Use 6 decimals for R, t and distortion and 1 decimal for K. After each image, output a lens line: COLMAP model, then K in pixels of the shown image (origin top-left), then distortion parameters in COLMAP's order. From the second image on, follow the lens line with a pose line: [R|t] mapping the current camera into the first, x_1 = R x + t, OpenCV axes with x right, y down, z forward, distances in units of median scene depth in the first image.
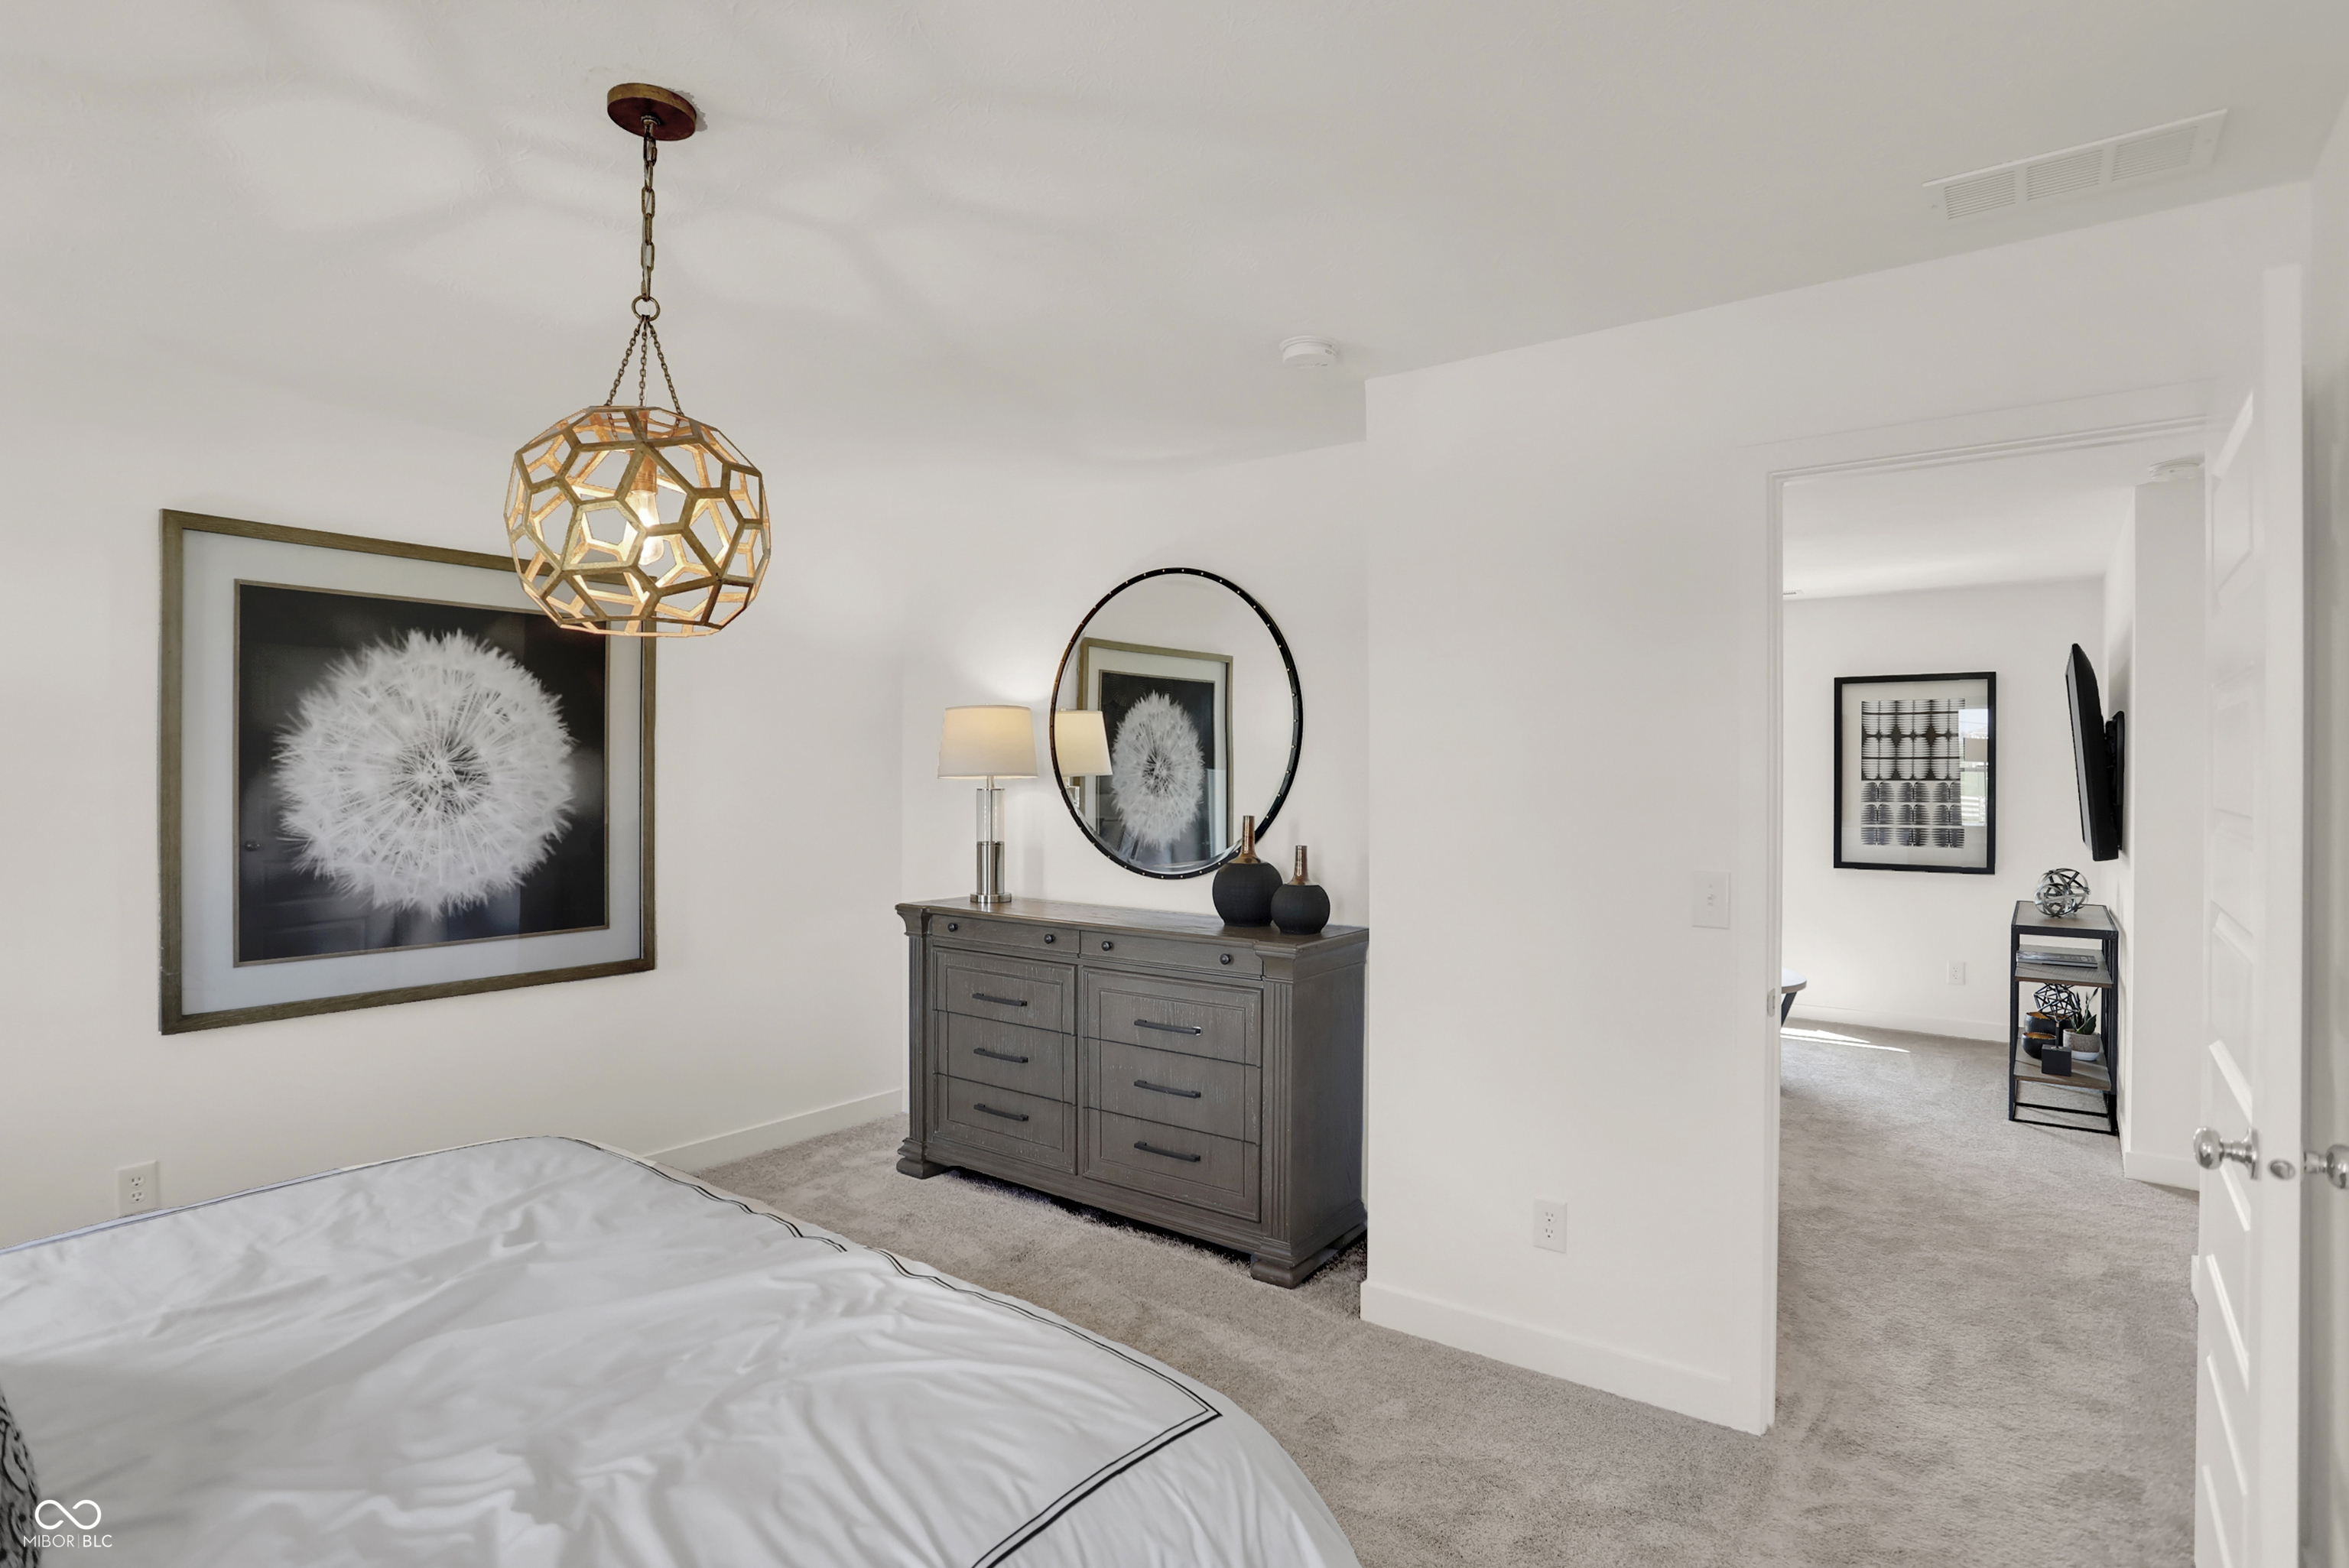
lens RADIAL K [[1199.5, 0, 1163.8], [0, 1199.5, 788.1], [0, 0, 1]] dist [-0.010657, 0.002567]
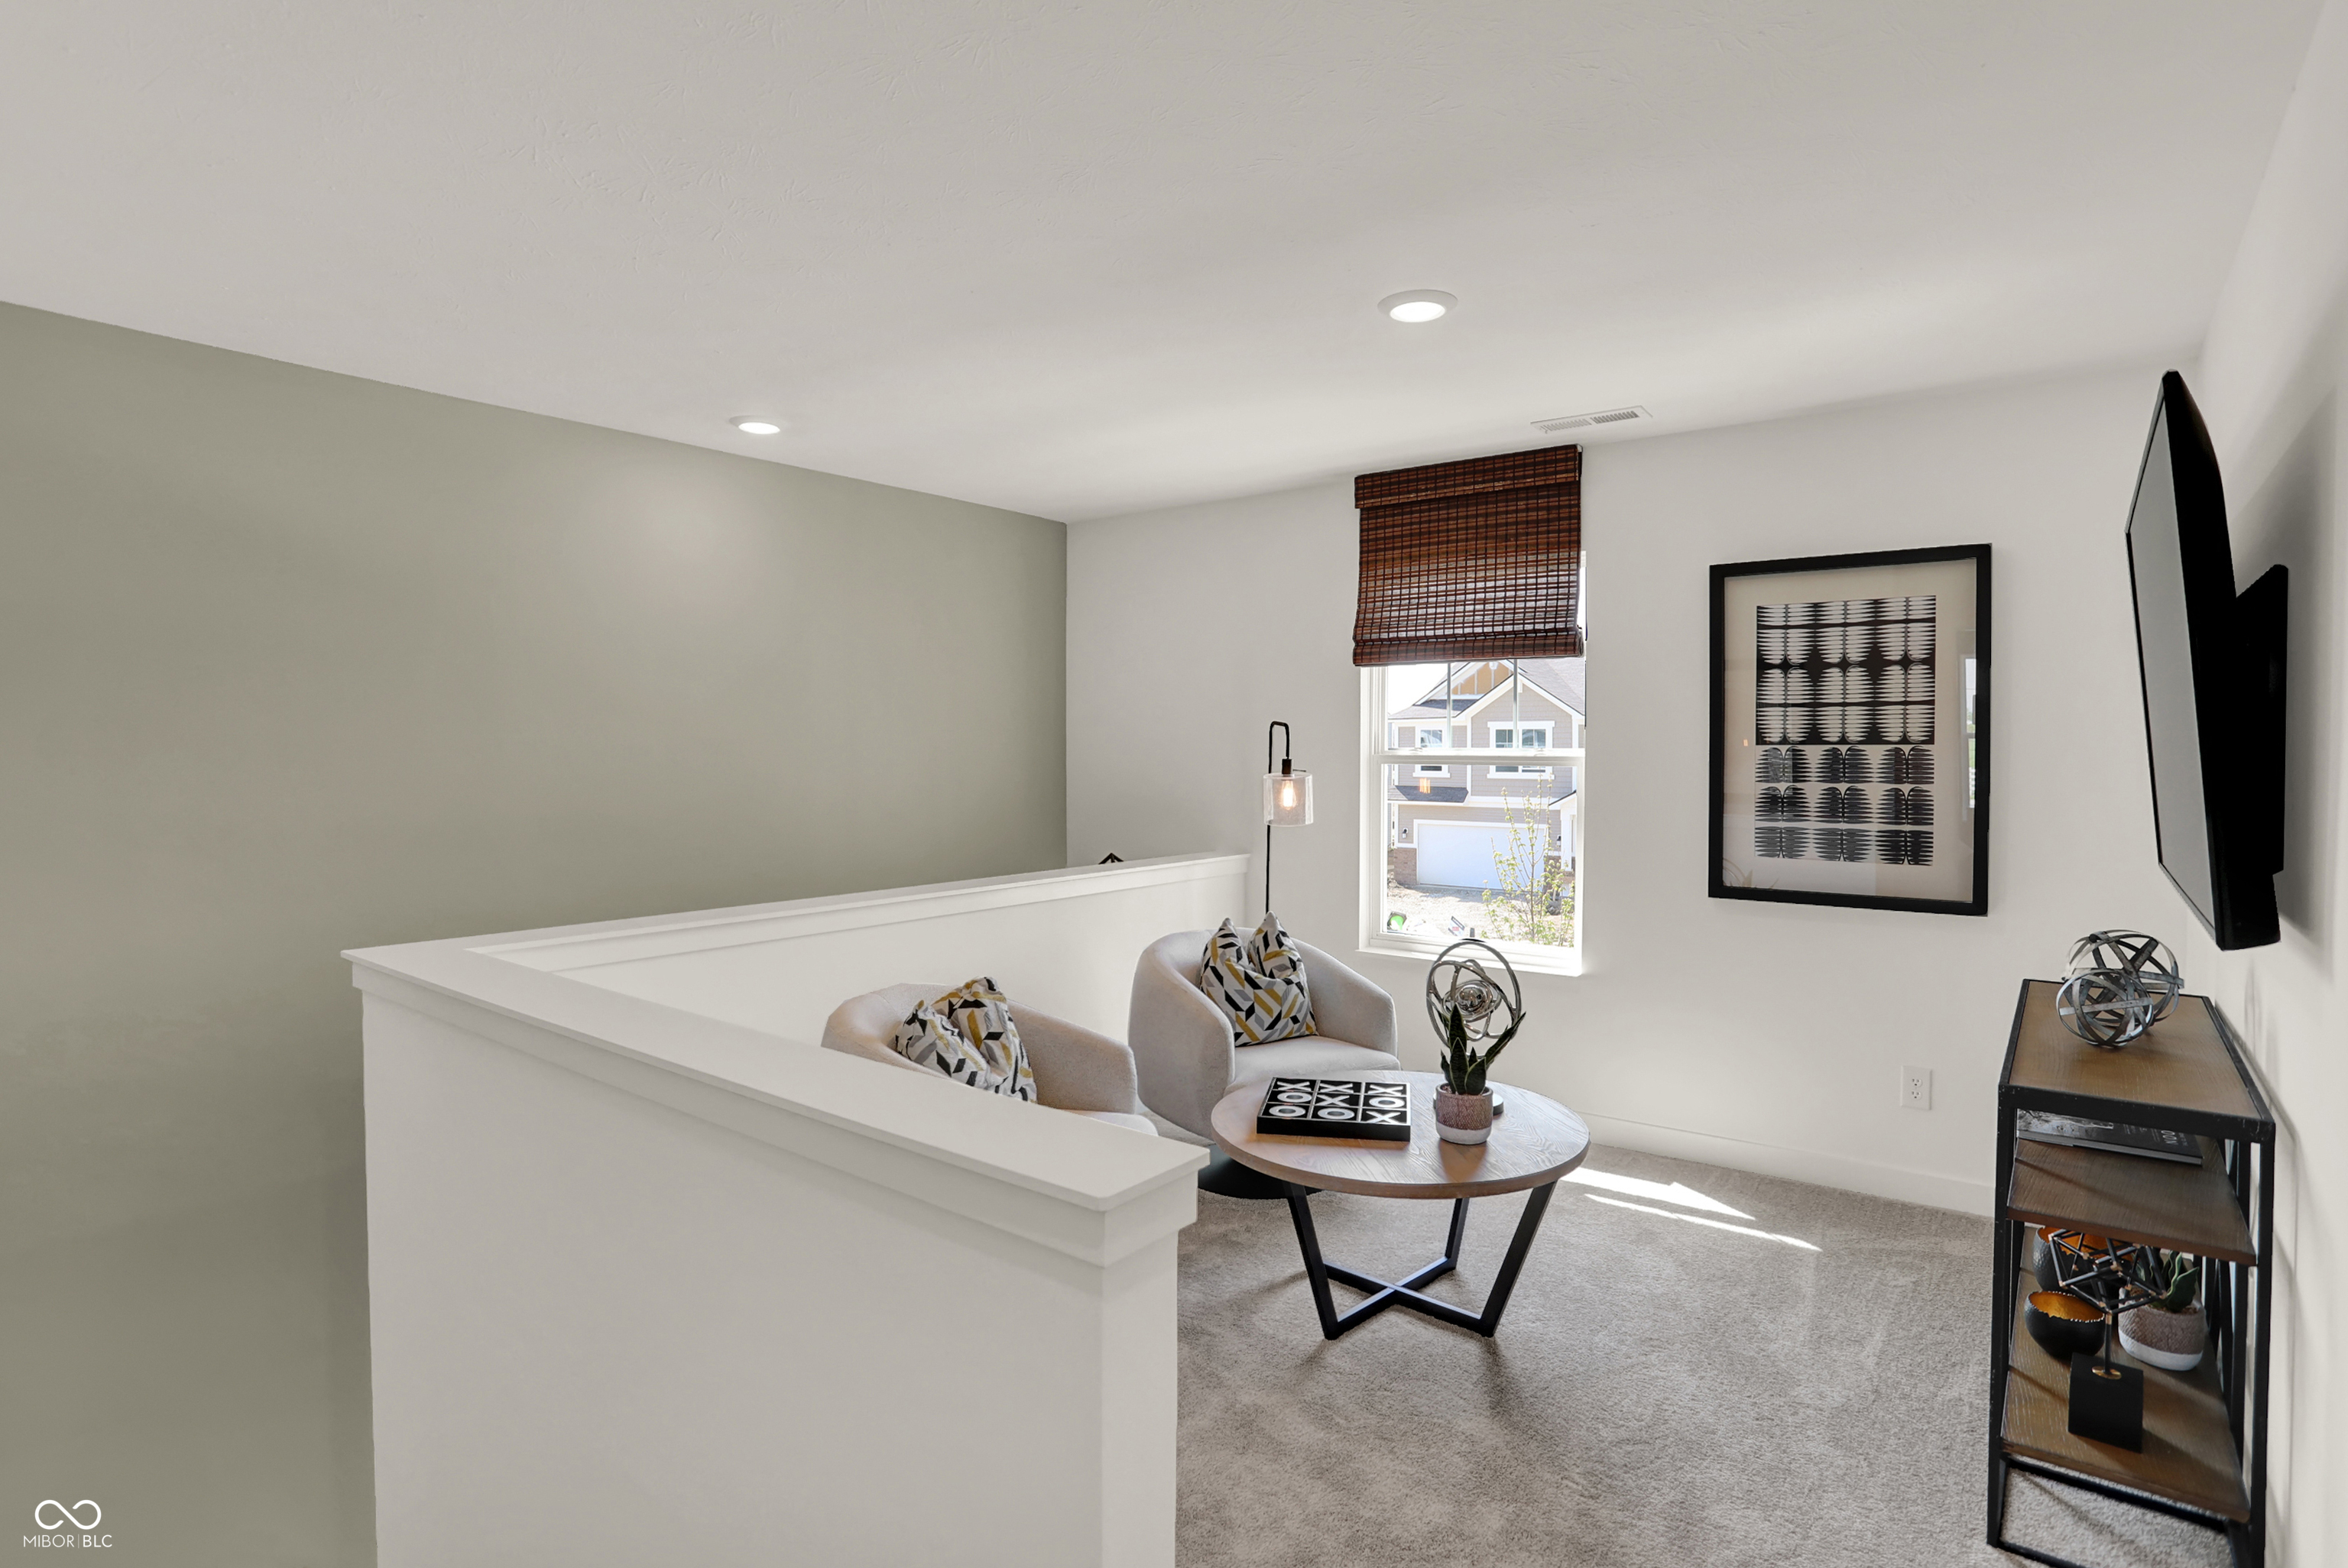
lens RADIAL K [[1199.0, 0, 1165.9], [0, 1199.0, 772.6], [0, 0, 1]] dist [-0.010657, 0.002567]
pose [[0.999900, 0.001035, -0.014080, 0.316240], [-0.000873, 0.999933, 0.011511, 0.000755], [0.014091, -0.011497, 0.999835, 0.433174]]
